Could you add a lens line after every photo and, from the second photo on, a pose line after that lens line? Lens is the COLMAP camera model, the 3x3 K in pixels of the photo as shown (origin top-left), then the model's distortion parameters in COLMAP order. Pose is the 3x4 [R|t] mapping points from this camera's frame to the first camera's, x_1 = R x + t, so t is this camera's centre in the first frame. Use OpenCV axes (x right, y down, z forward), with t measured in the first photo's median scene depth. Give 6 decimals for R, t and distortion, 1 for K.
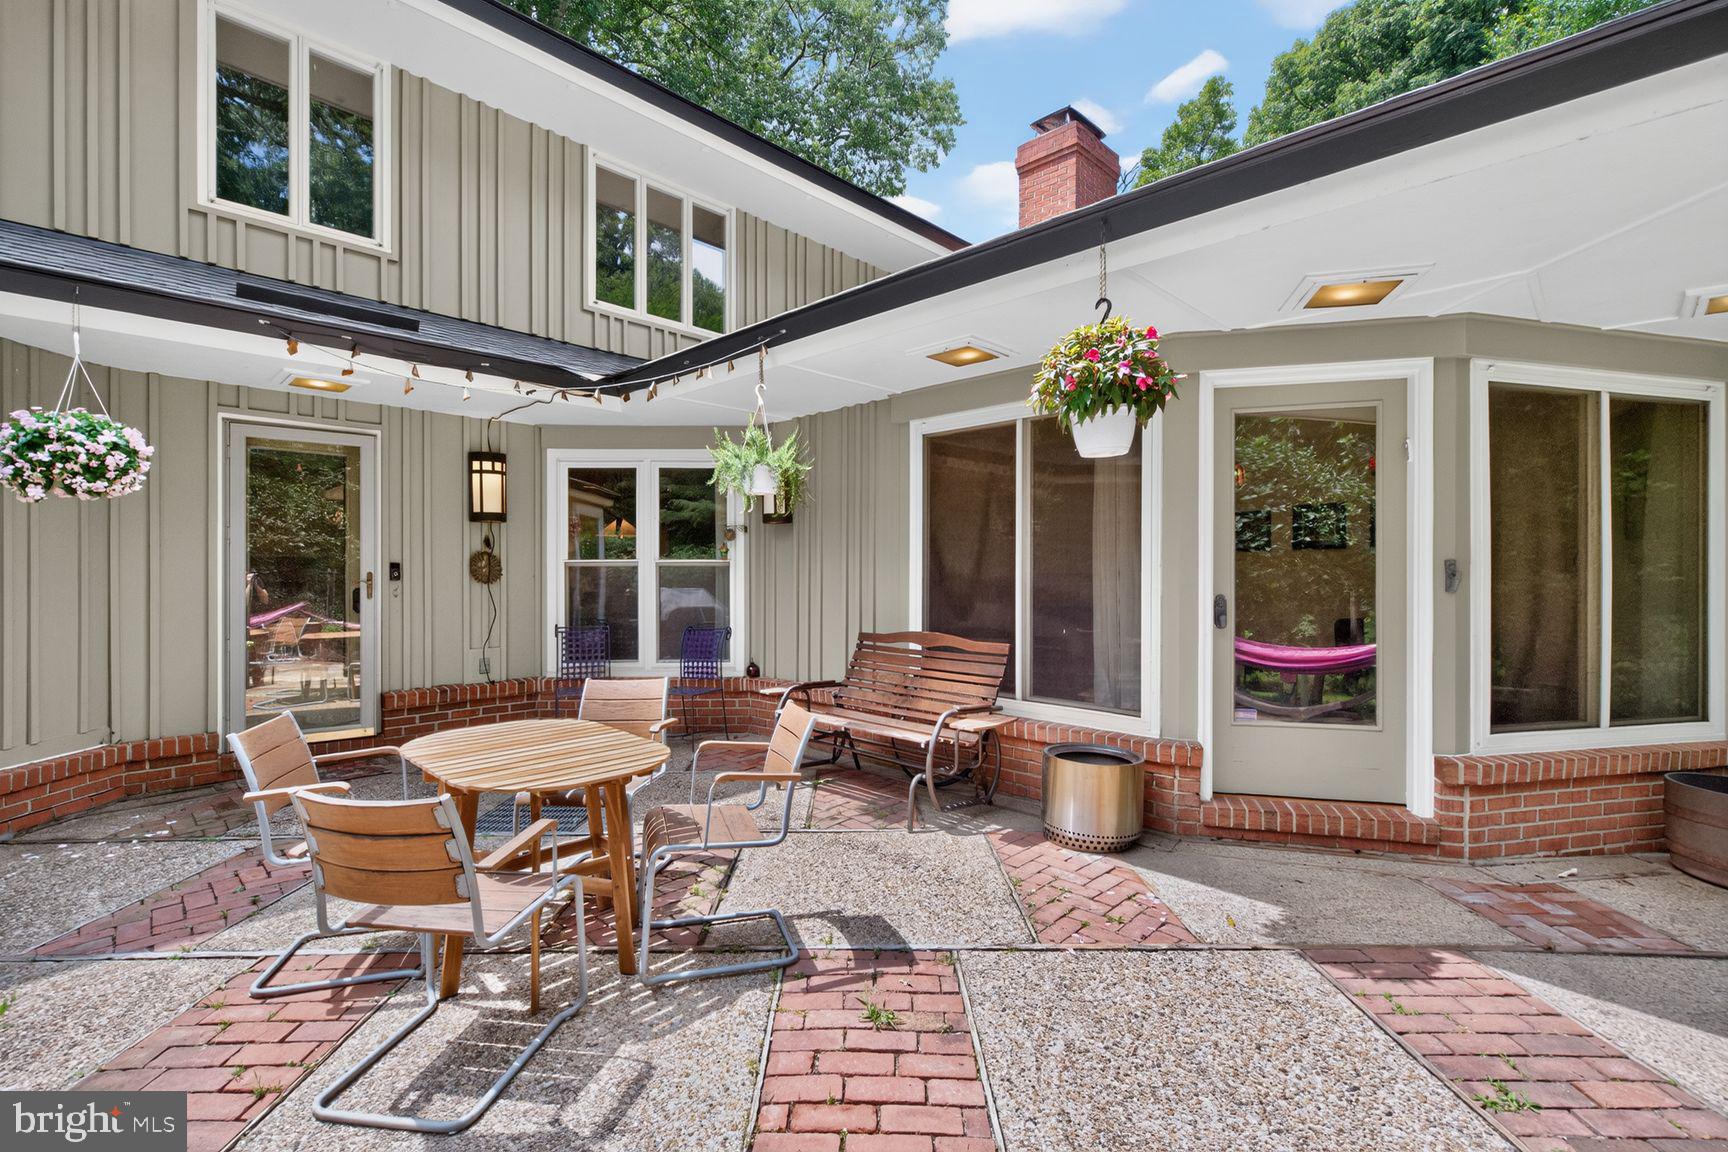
lens RADIAL K [[771.1, 0, 863.3], [0, 771.1, 568.5], [0, 0, 1]] dist [-0.000692, -0.000092]
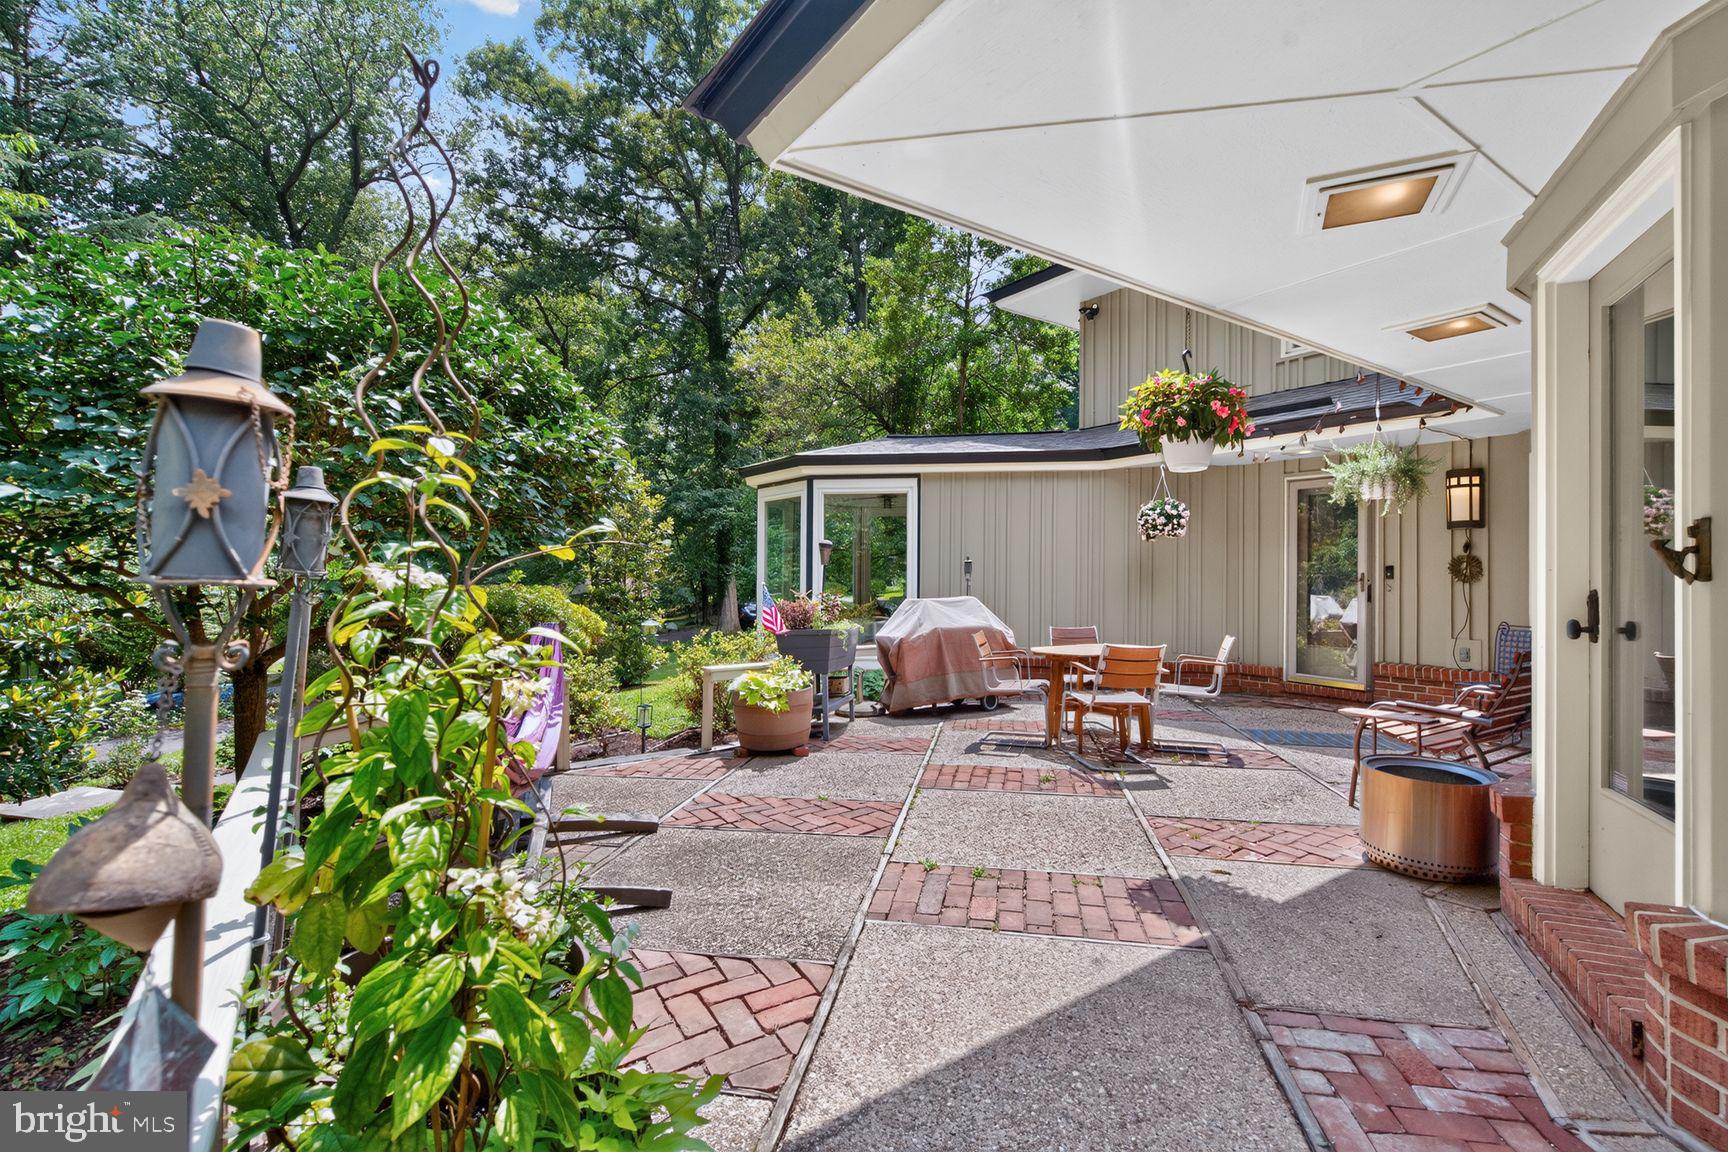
lens RADIAL K [[771.1, 0, 863.4], [0, 771.1, 575.6], [0, 0, 1]] dist [-0.000692, -0.000092]
pose [[-0.196037, -0.004044, -0.980588, 0.824230], [-0.006385, 0.999976, -0.002847, 0.018499], [0.980576, 0.005703, -0.196058, 0.350777]]
